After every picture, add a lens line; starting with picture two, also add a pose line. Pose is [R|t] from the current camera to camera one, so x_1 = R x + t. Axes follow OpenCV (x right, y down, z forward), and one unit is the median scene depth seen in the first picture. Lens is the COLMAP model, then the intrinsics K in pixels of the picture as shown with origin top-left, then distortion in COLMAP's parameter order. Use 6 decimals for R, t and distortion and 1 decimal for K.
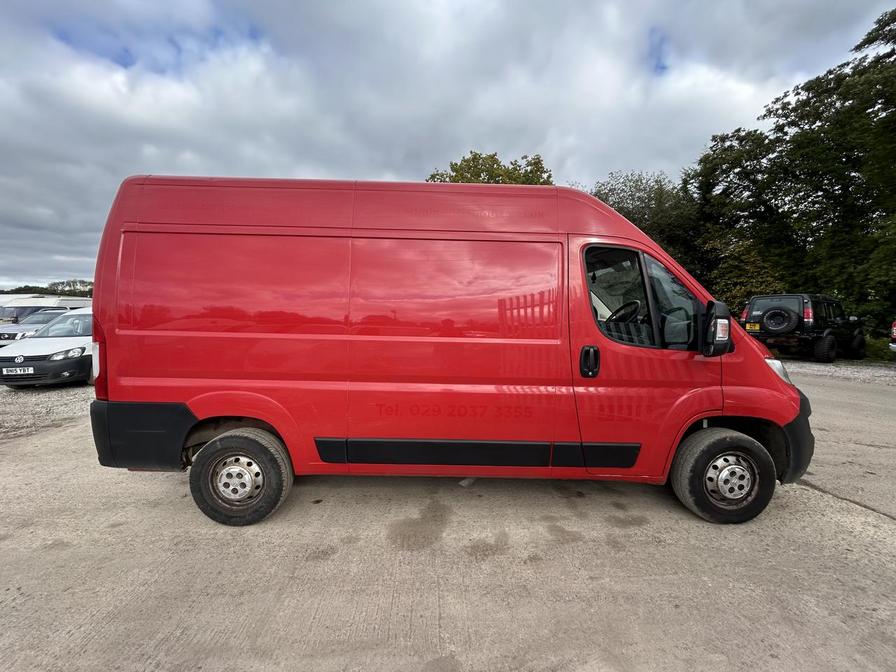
lens RADIAL K [[363.2, 0, 450.1], [0, 363.2, 338.3], [0, 0, 1]] dist [0.001659, -0.000681]
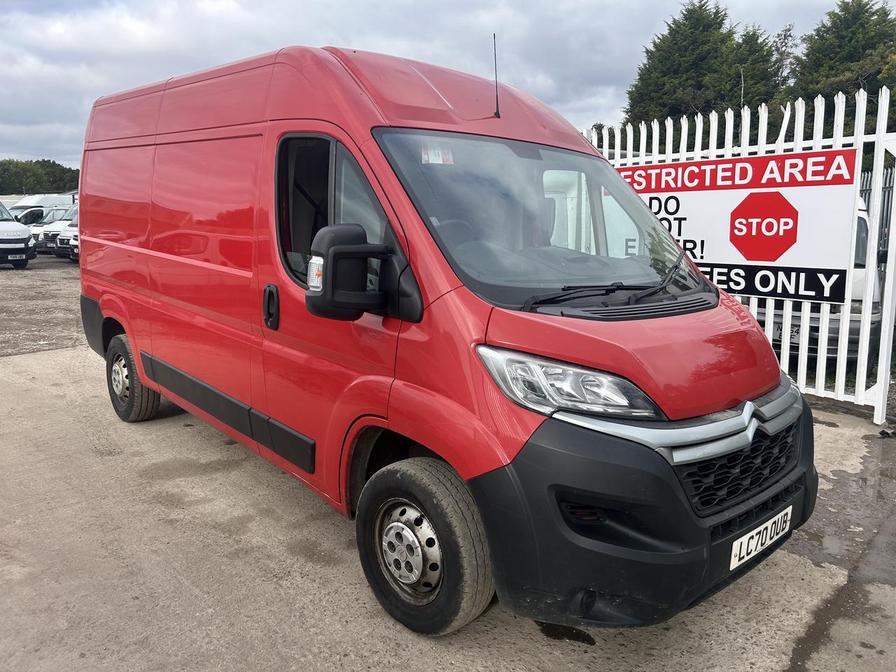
lens RADIAL K [[675.6, 0, 451.8], [0, 675.6, 333.1], [0, 0, 1]] dist [0.036042, -0.035939]
pose [[0.668779, 0.143877, -0.729407, 0.219741], [-0.073127, 0.989069, 0.128046, -0.010905], [0.739856, -0.032295, 0.671990, 0.052544]]
